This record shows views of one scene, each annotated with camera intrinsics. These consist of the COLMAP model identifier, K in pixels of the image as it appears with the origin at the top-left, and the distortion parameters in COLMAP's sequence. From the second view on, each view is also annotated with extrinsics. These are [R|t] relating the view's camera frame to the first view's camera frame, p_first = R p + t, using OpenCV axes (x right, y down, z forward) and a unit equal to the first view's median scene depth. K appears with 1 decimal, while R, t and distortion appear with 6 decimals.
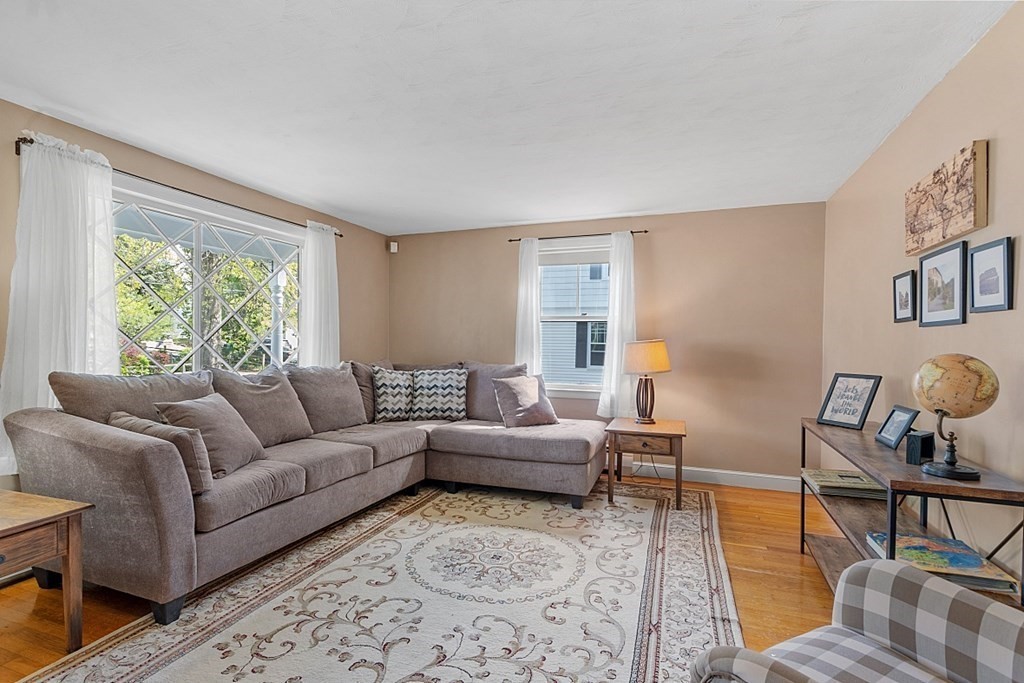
lens RADIAL K [[450.2, 0, 519.1], [0, 450.2, 342.0], [0, 0, 1]] dist [0.002335, 0.000447]
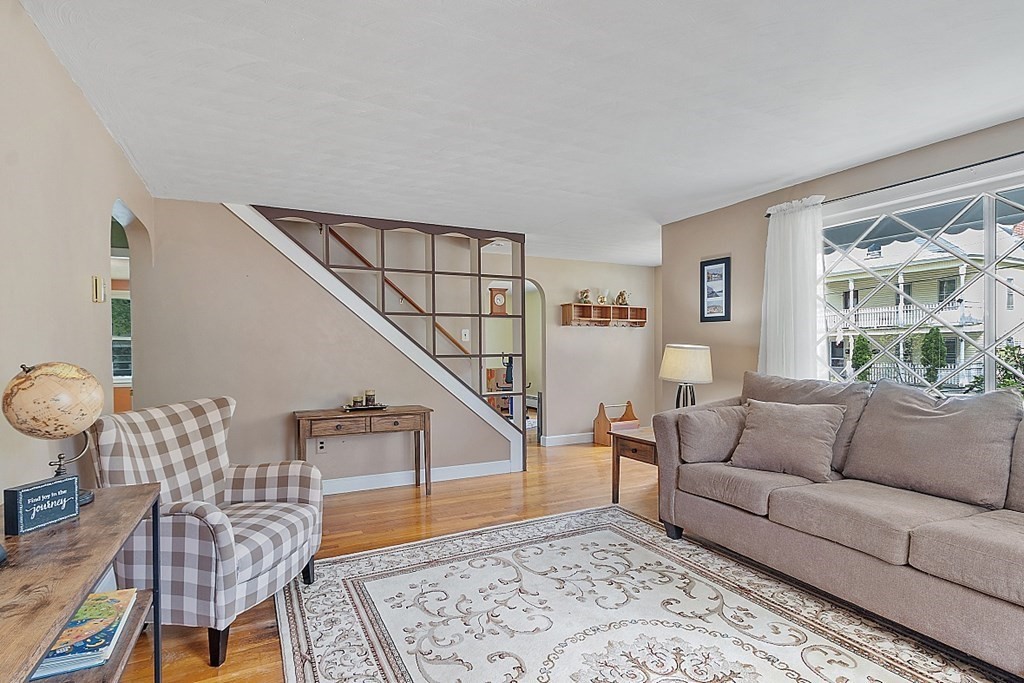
lens RADIAL K [[526.6, 0, 516.1], [0, 526.6, 348.3], [0, 0, 1]] dist [0.005416, -0.001219]
pose [[-0.674667, -0.005776, -0.738099, 0.573297], [-0.002310, 0.999981, -0.005714, 0.002246], [0.738118, -0.002150, -0.674668, 1.187867]]
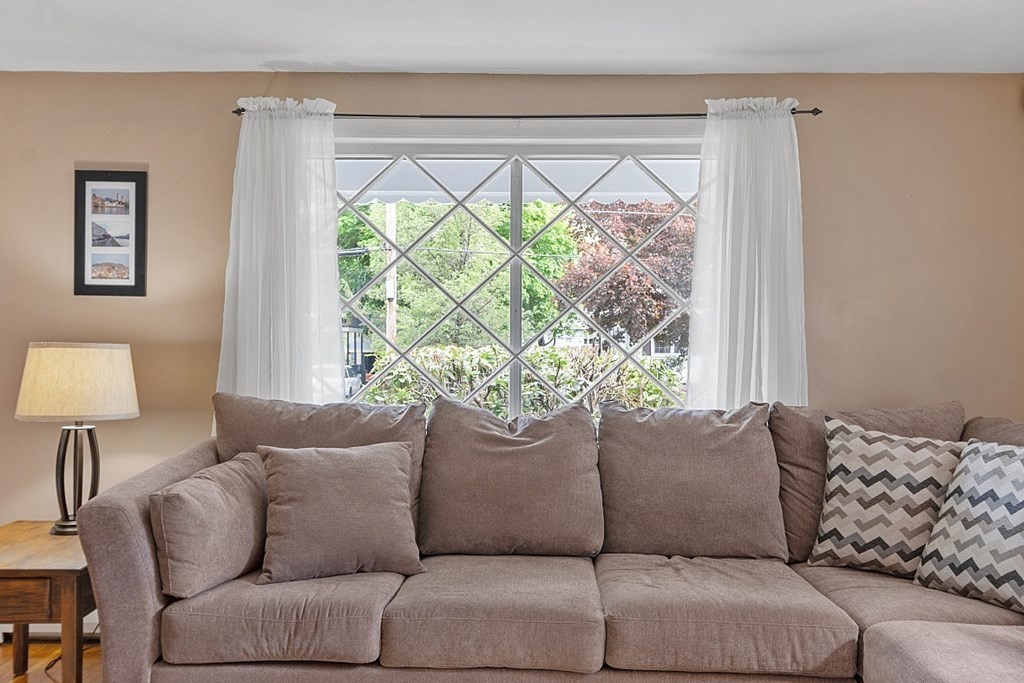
lens RADIAL K [[793.4, 0, 510.8], [0, 793.4, 346.3], [0, 0, 1]] dist [0.008610, 0.000420]
pose [[0.352346, -0.012546, -0.935786, 0.339175], [-0.003862, 0.999882, -0.014860, 0.002737], [0.935862, 0.008850, 0.352256, 0.728241]]
